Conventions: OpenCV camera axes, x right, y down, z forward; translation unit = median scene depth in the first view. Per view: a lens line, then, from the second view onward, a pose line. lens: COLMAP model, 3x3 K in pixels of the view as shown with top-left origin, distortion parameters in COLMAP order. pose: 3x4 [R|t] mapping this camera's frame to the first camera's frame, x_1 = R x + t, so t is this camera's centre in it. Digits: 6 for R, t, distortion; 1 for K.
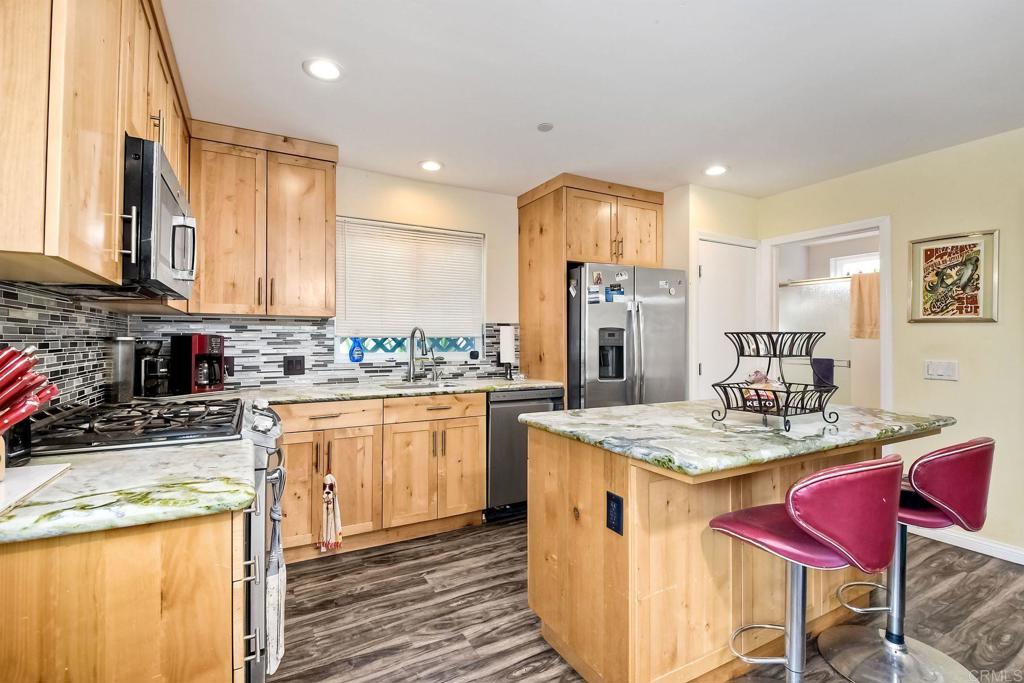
lens RADIAL K [[459.5, 0, 512.0], [0, 459.5, 341.5], [0, 0, 1]] dist [0.001539, -0.000203]
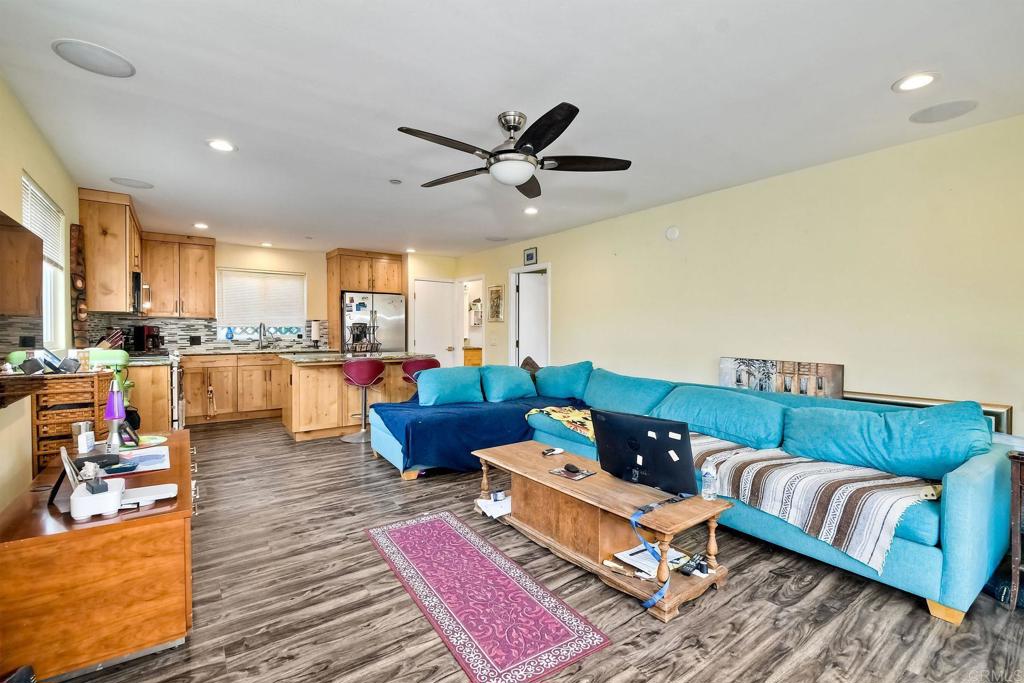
lens RADIAL K [[453.9, 0, 526.9], [0, 453.9, 341.4], [0, 0, 1]] dist [-0.003208, -0.000567]
pose [[0.989959, -0.001676, 0.141345, 0.740374], [-0.001739, 0.999710, 0.024030, 0.003915], [-0.141344, -0.024035, 0.989669, -1.276548]]
